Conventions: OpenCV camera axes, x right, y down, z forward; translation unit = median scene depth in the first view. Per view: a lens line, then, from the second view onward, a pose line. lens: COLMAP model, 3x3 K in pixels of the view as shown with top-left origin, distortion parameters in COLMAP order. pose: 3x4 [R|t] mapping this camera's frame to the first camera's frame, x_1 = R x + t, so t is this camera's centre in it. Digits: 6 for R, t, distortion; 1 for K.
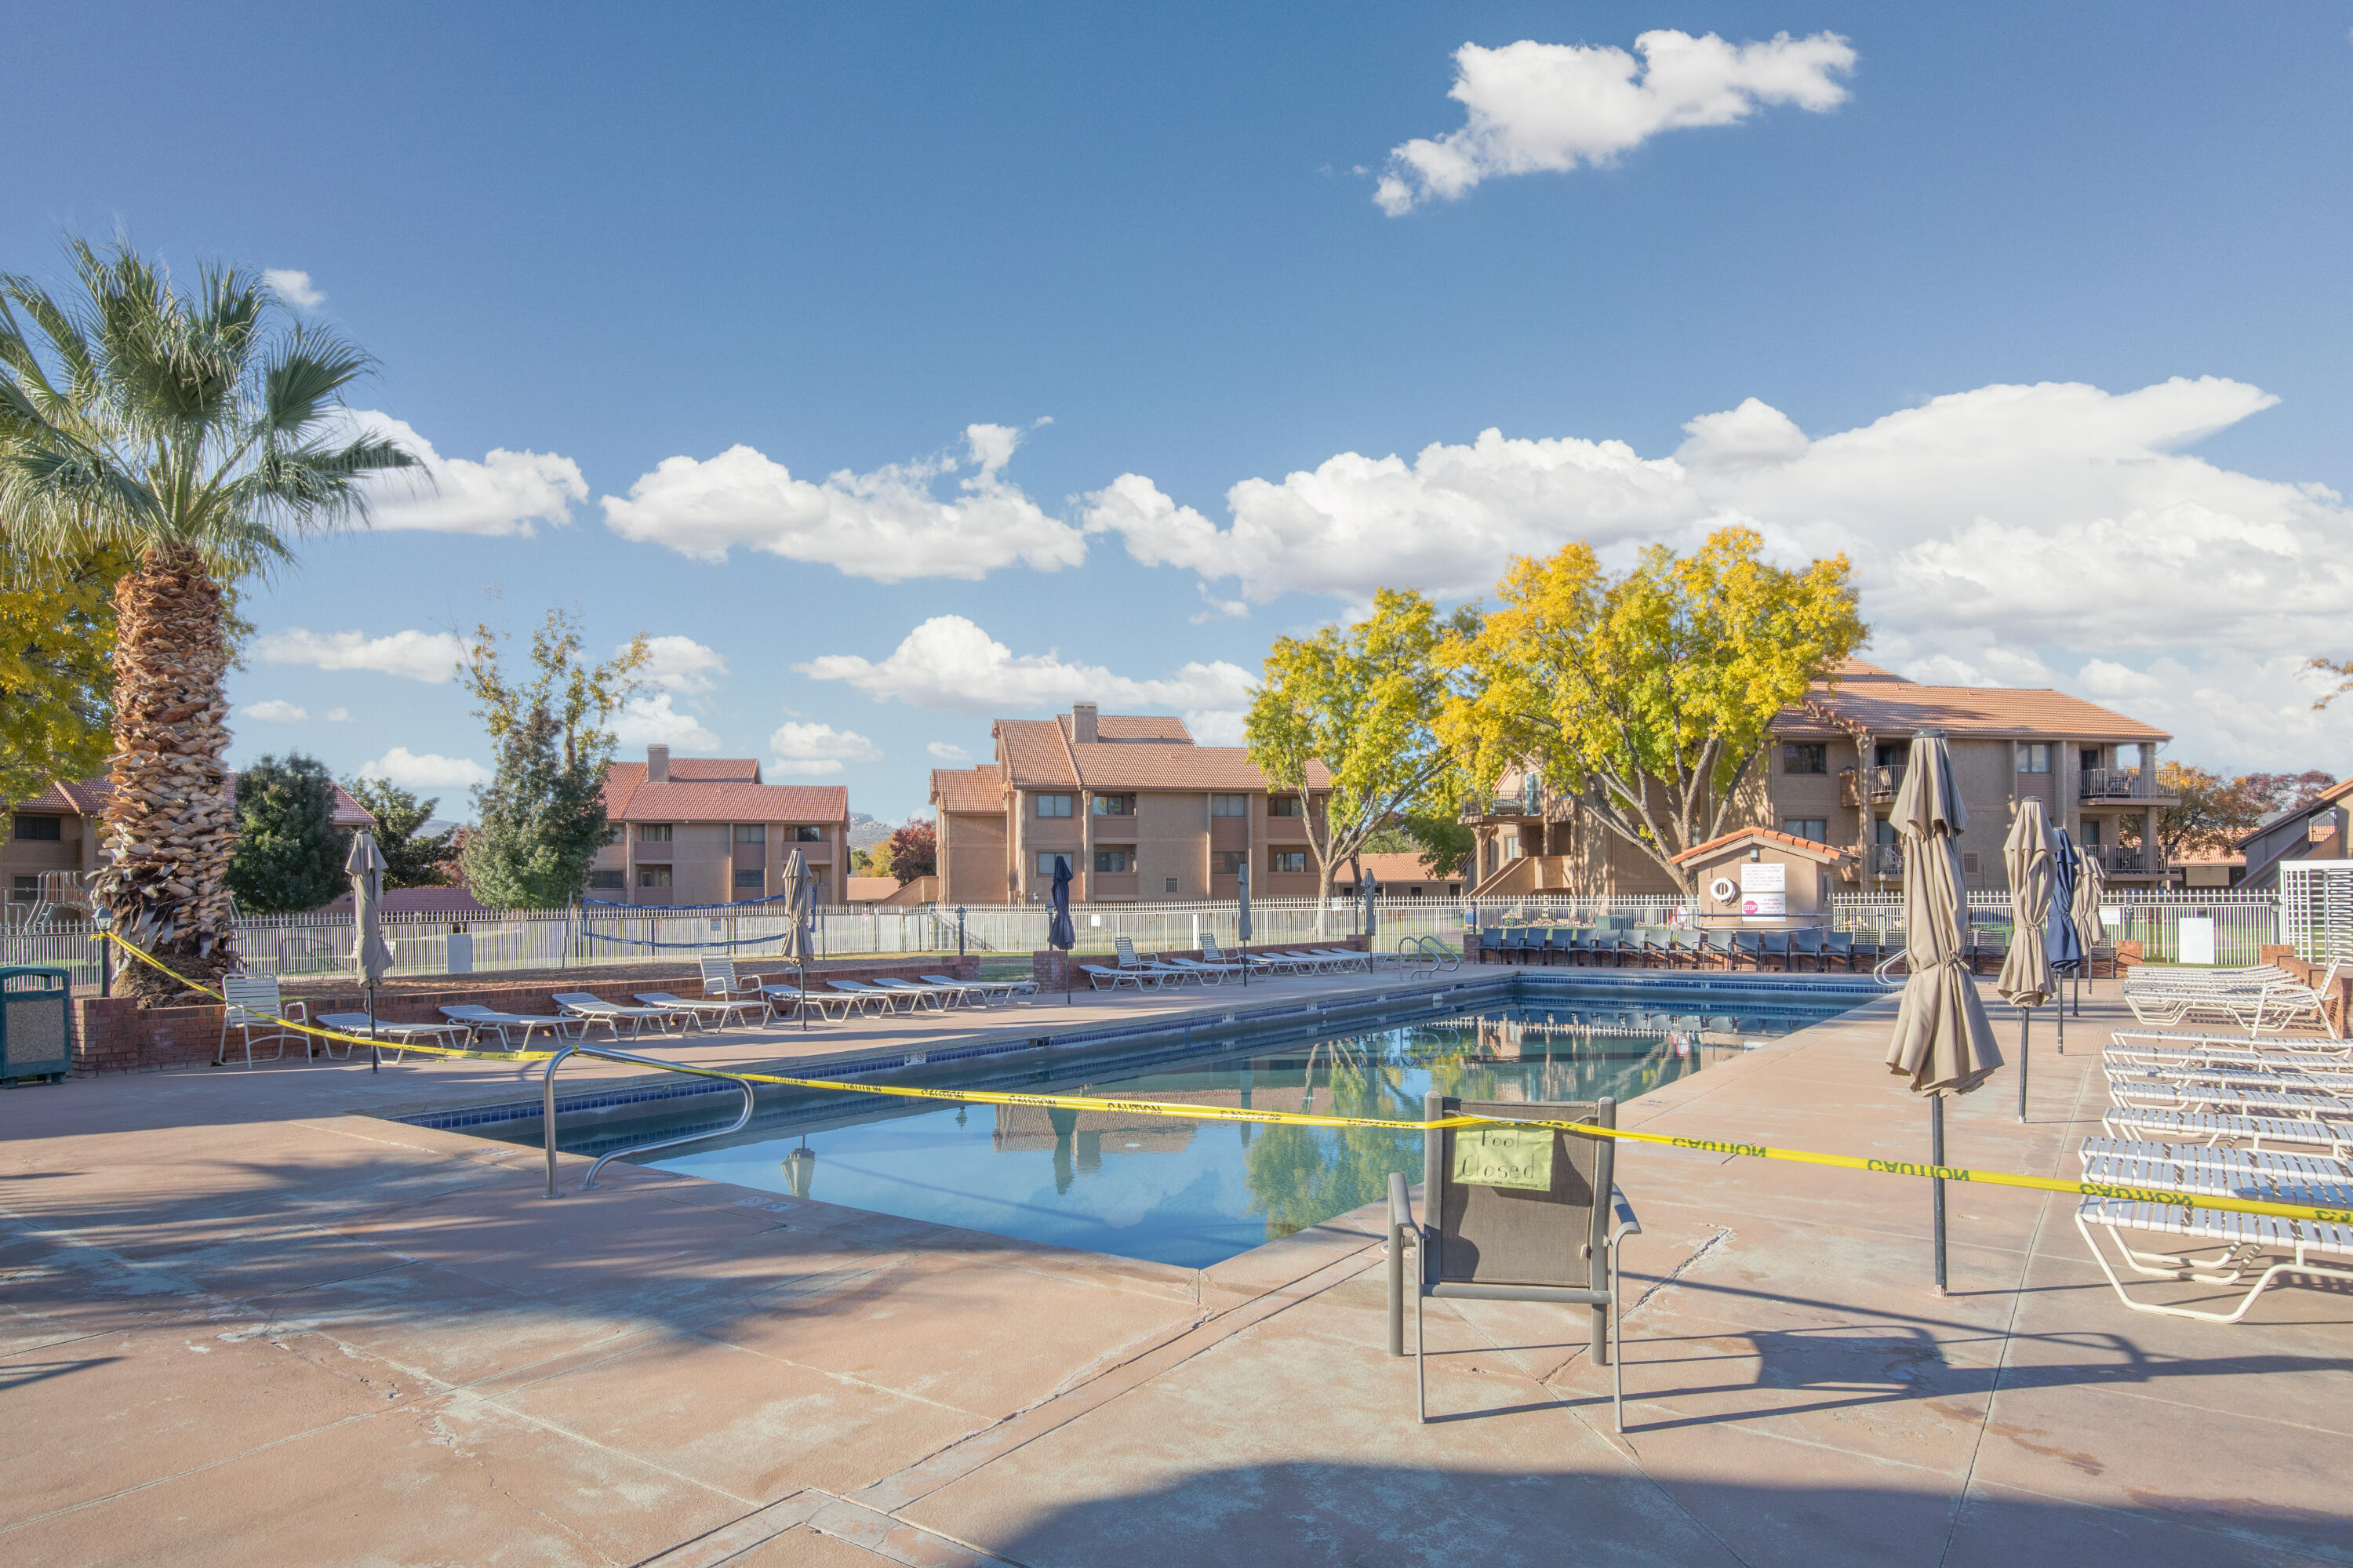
lens RADIAL K [[1383.8, 0, 1164.7], [0, 1383.8, 887.3], [0, 0, 1]] dist [-0.005040, -0.001889]
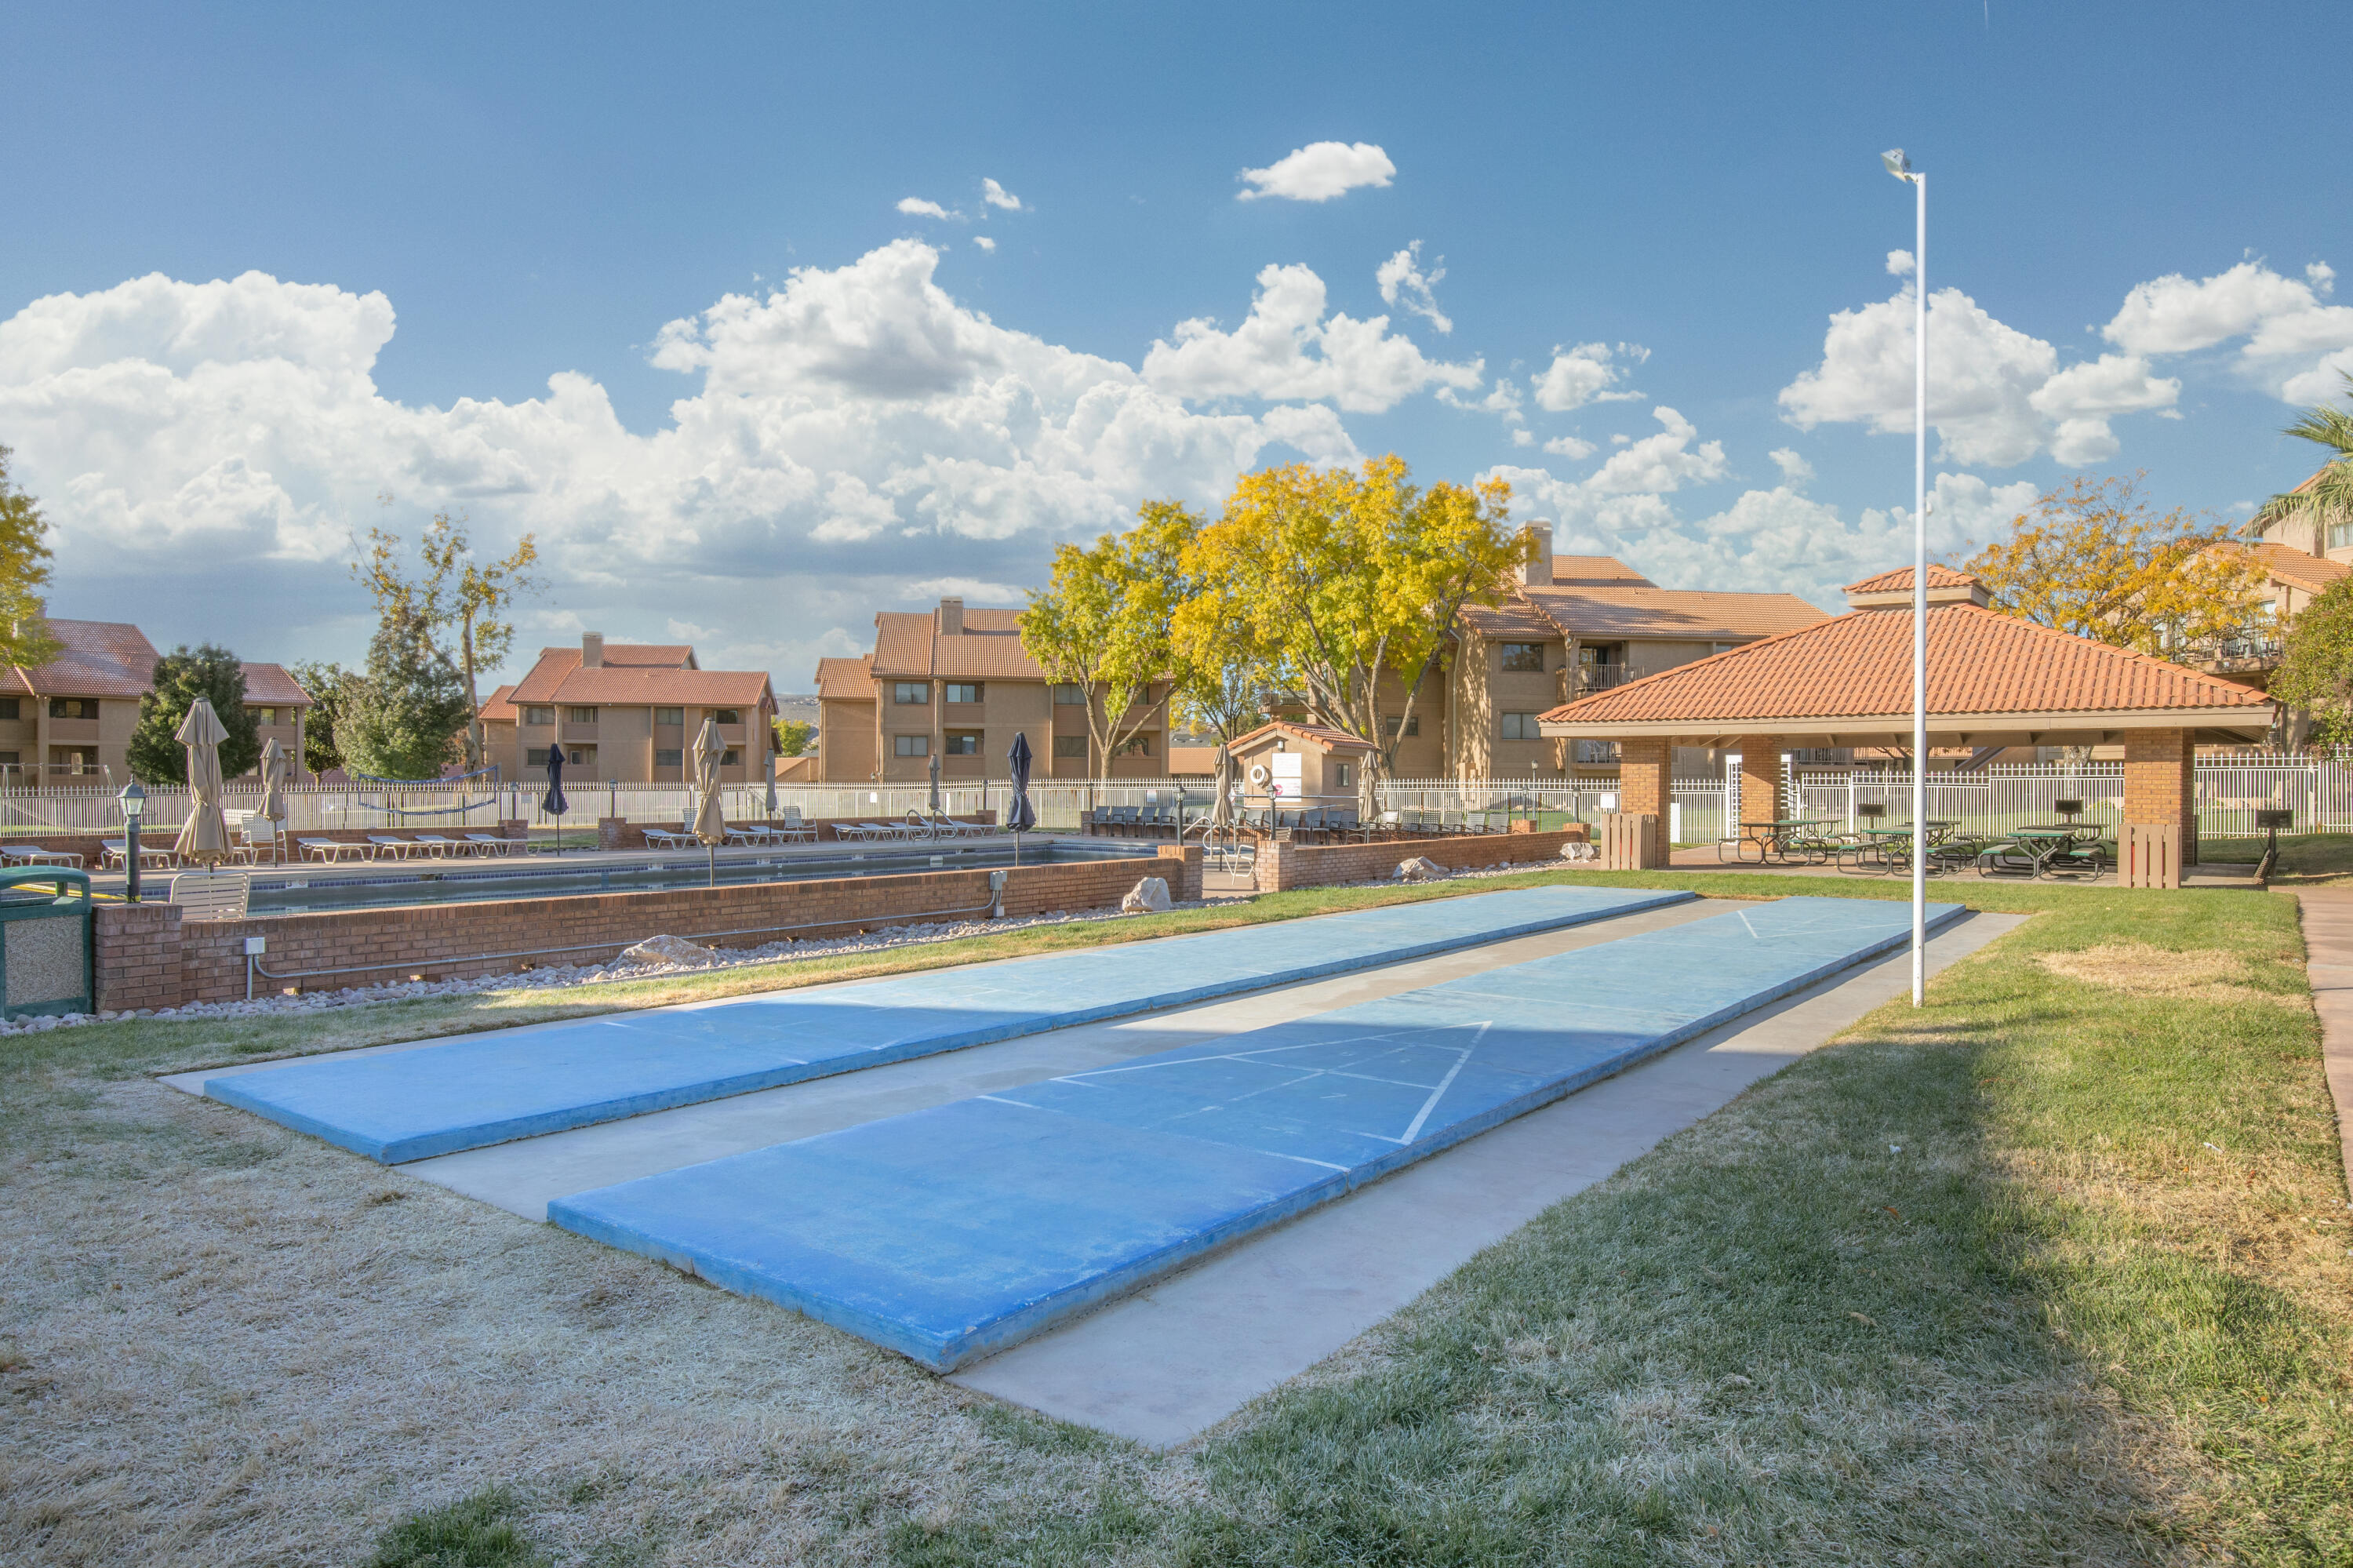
lens RADIAL K [[1400.2, 0, 1195.6], [0, 1400.2, 787.8], [0, 0, 1]] dist [-0.008746, -0.000287]
pose [[0.999482, 0.009014, -0.030881, 0.220753], [-0.008603, 0.999873, 0.013393, -0.001496], [0.030998, -0.013120, 0.999433, -0.118634]]
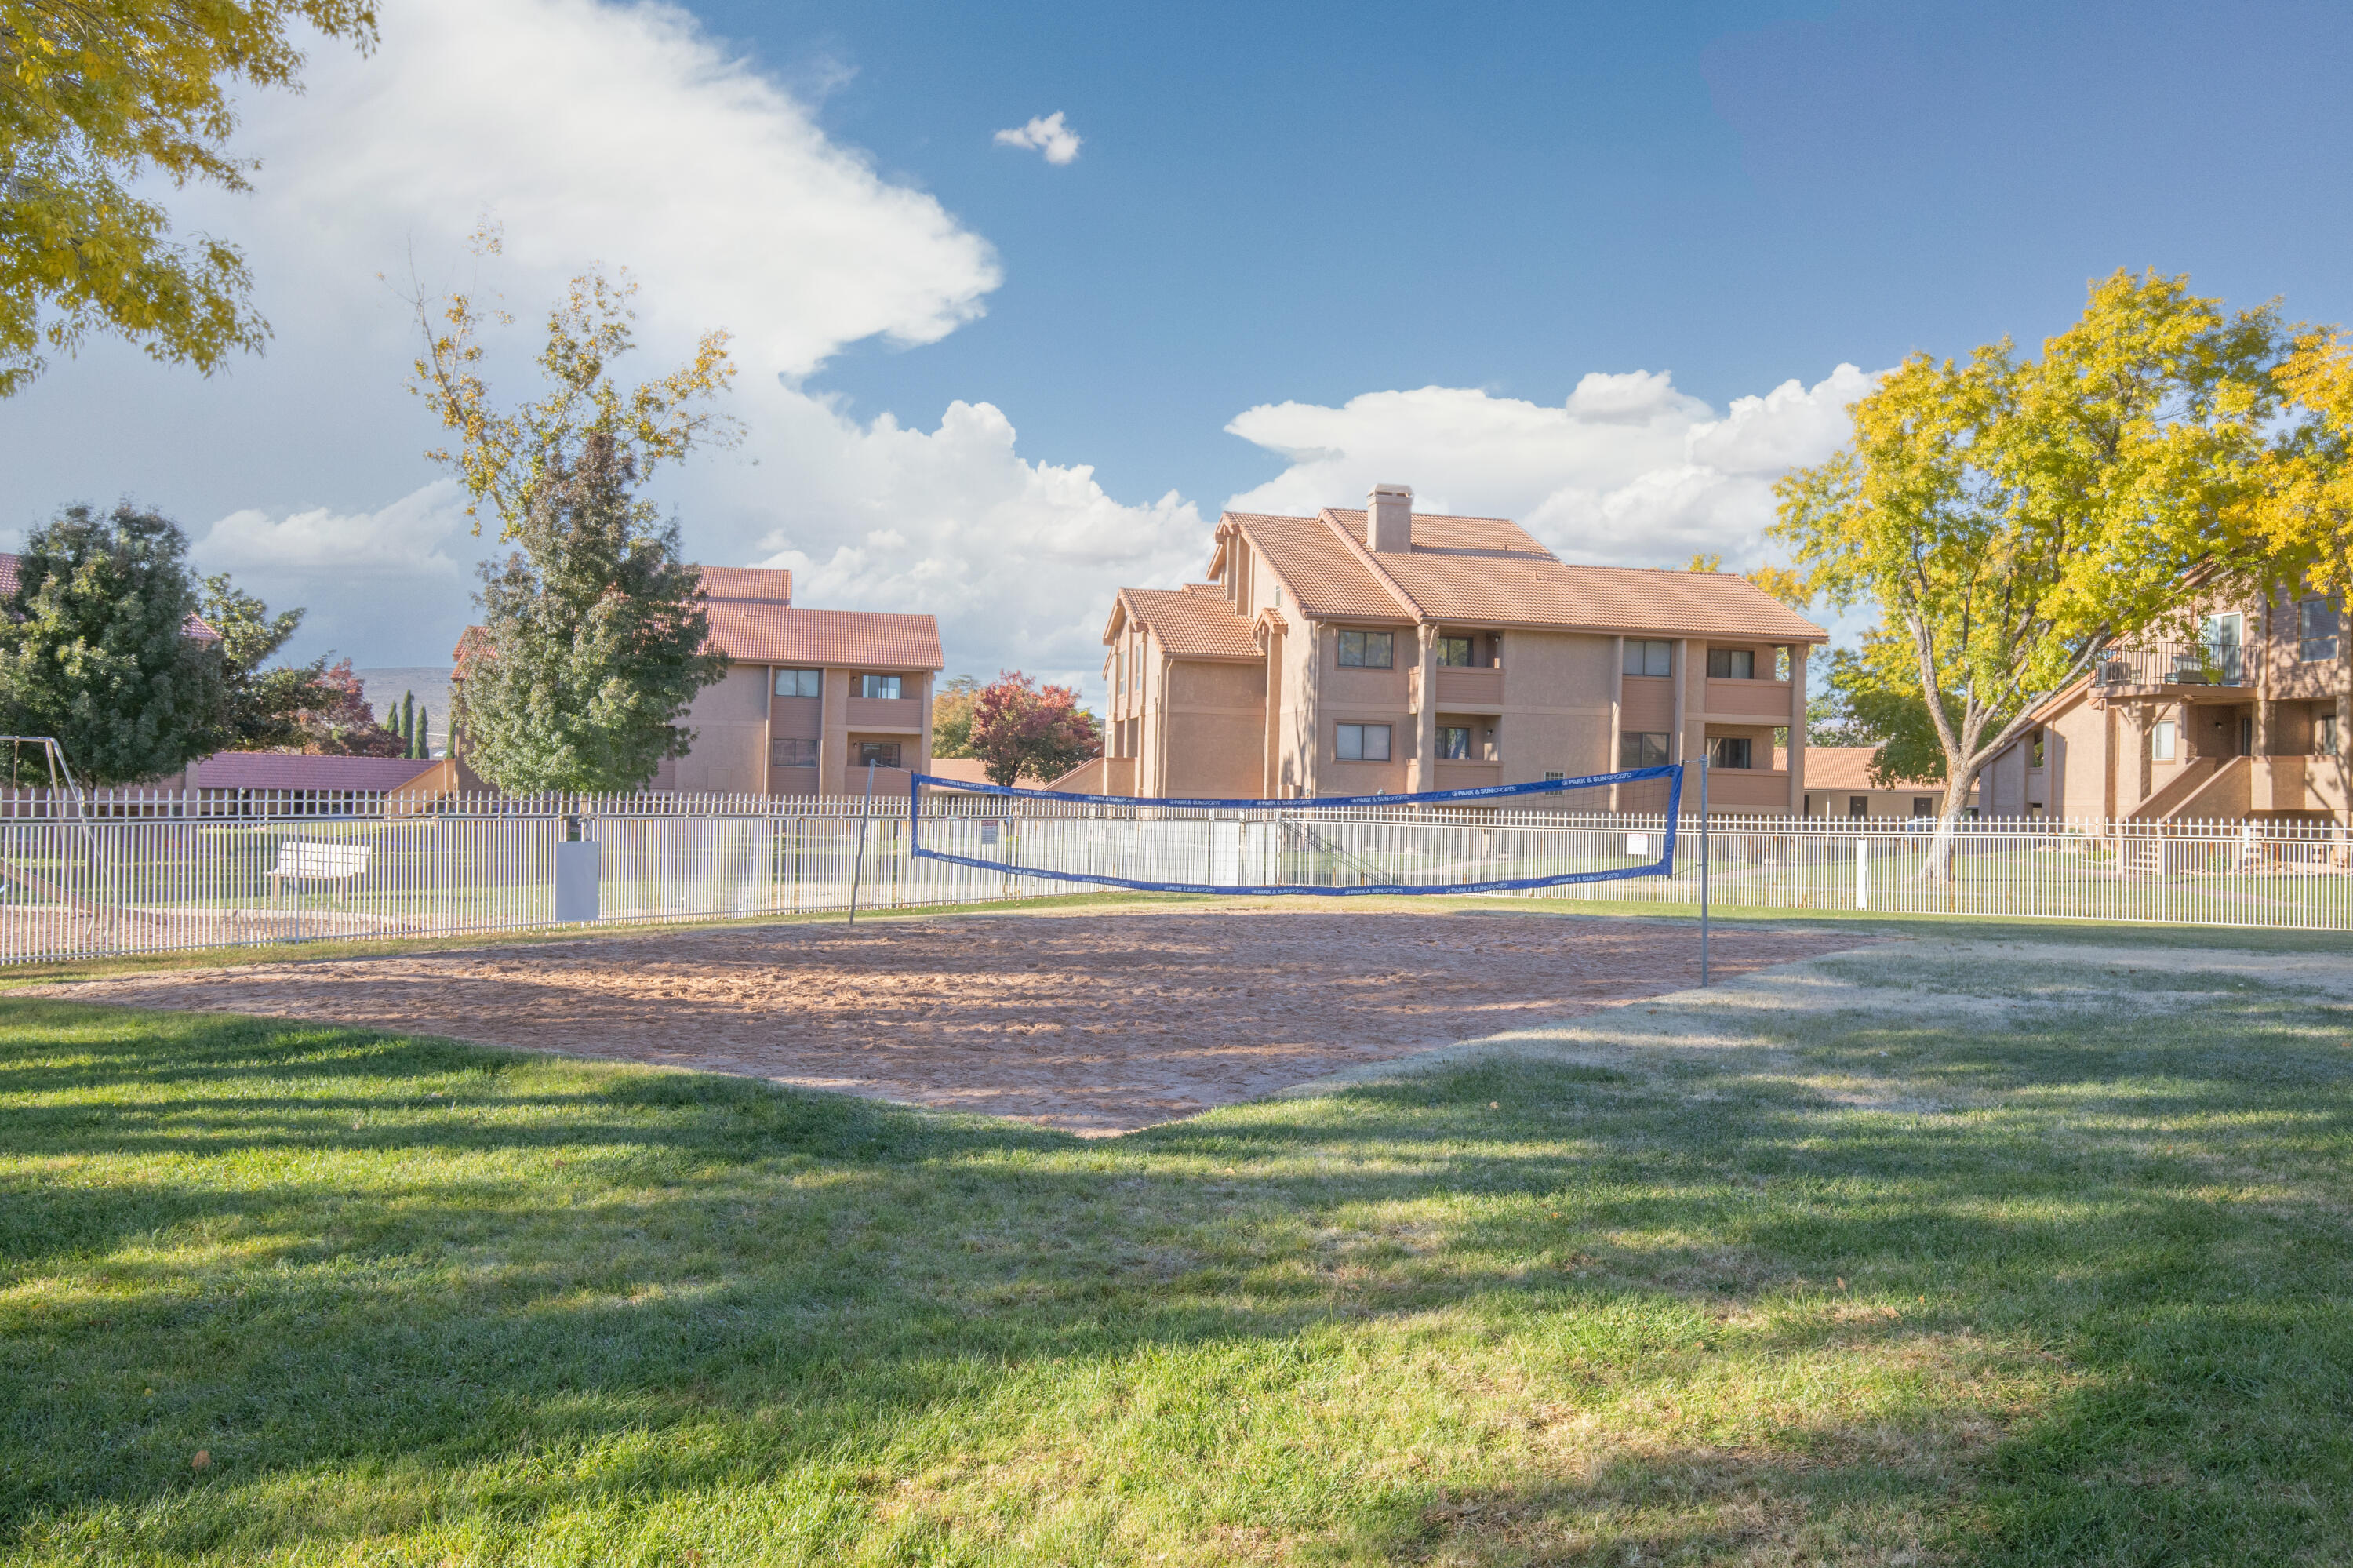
lens RADIAL K [[1812.5, 0, 1186.5], [0, 1812.5, 776.1], [0, 0, 1]] dist [0.035183, 0.000412]
pose [[0.999149, 0.031346, 0.026809, -0.220384], [-0.031190, 0.999494, -0.006216, 0.005995], [-0.026991, 0.005375, 0.999621, 0.244398]]
